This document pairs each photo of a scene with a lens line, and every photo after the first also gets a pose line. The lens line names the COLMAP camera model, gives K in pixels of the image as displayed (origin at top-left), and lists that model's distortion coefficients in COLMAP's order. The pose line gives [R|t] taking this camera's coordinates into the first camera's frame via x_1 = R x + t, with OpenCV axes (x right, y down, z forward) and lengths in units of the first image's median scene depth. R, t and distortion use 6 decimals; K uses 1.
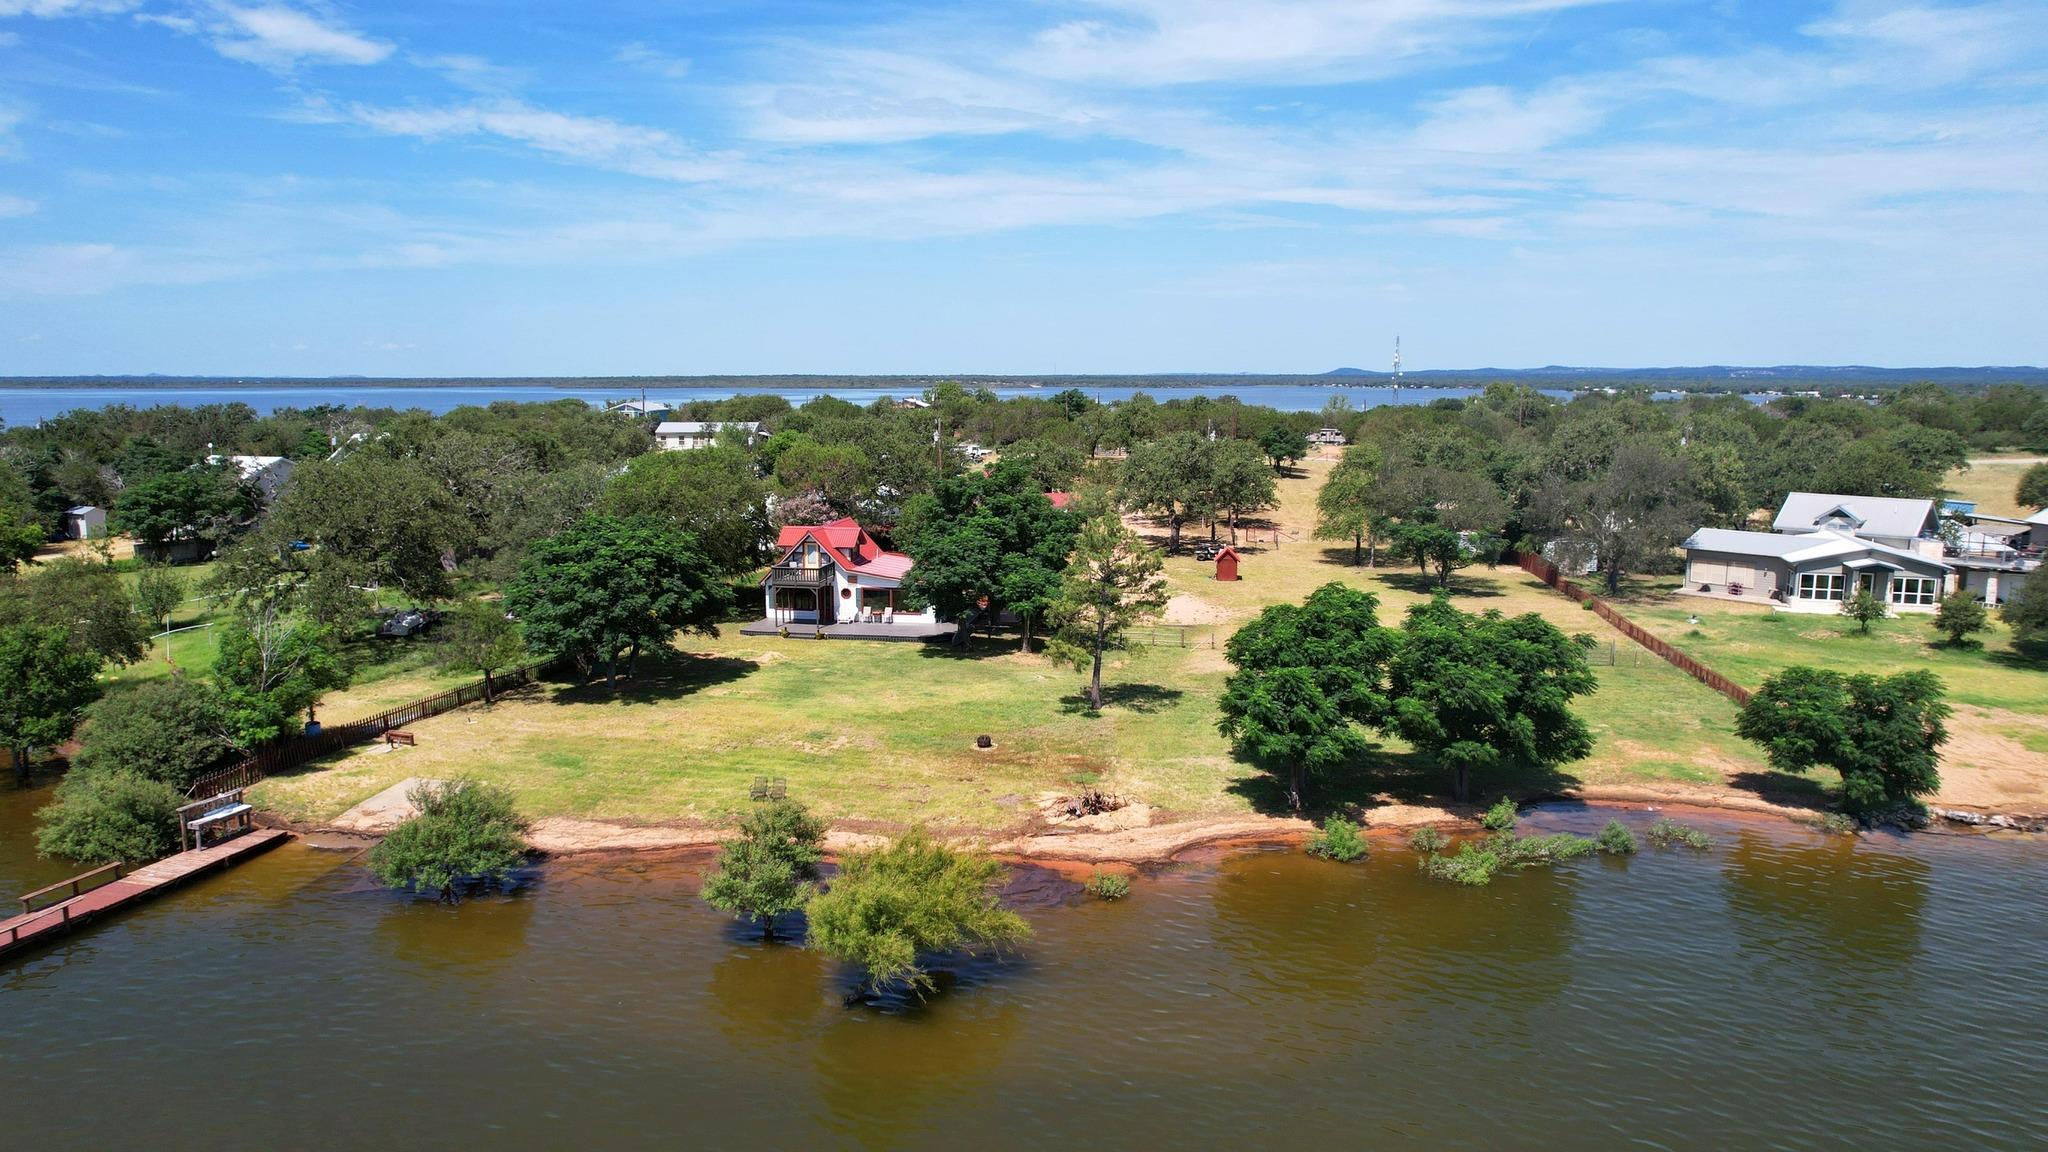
lens RADIAL K [[1365.2, 0, 1024.0], [0, 1365.2, 576.0], [0, 0, 1]] dist [-0.055278, 0.076381]
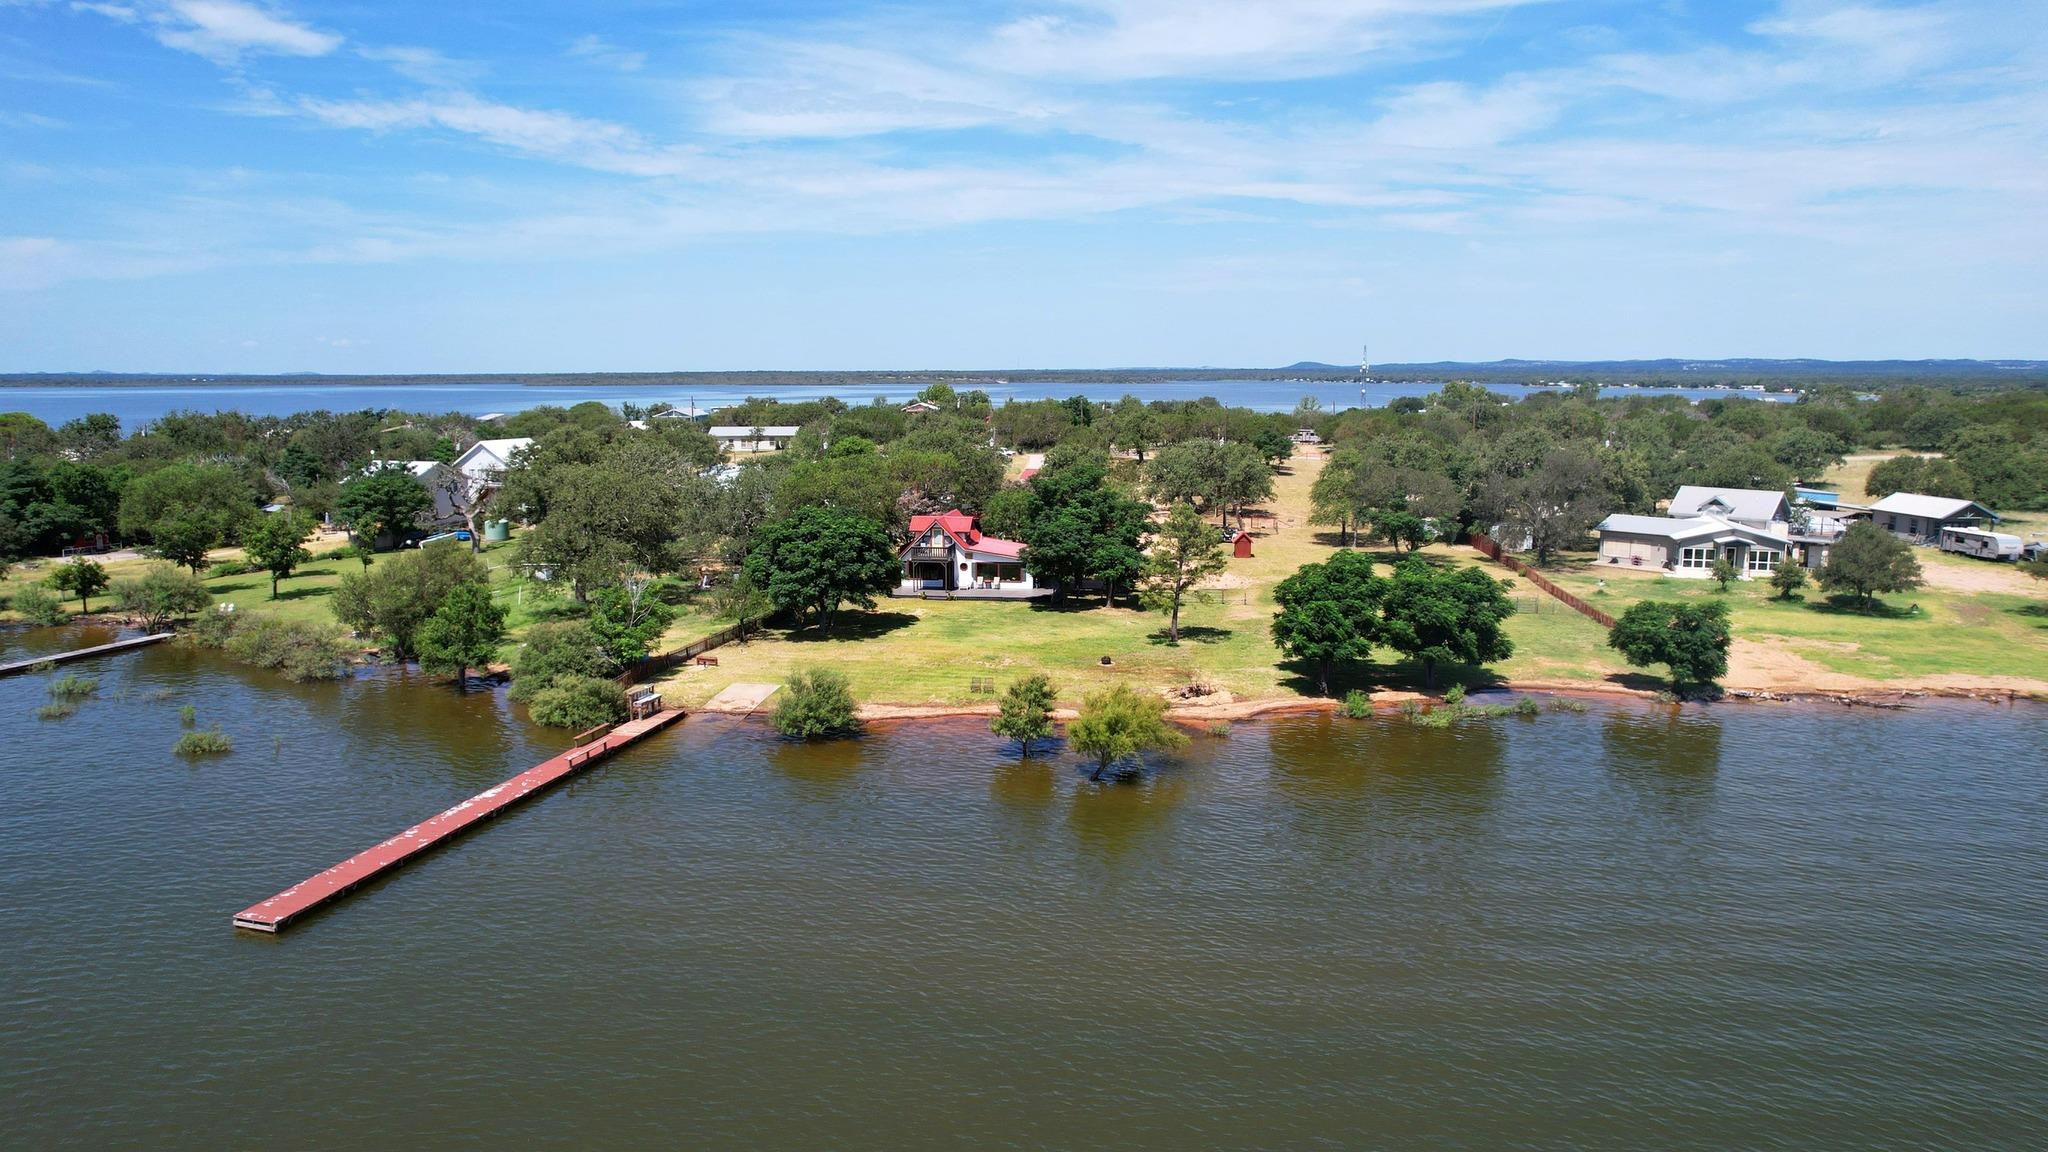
lens RADIAL K [[1365.2, 0, 1024.0], [0, 1365.2, 576.0], [0, 0, 1]] dist [-0.055278, 0.076381]
pose [[0.999588, -0.007219, 0.027772, -0.109676], [0.007114, 0.999967, 0.003865, 0.017086], [-0.027799, -0.003665, 0.999607, -0.320488]]
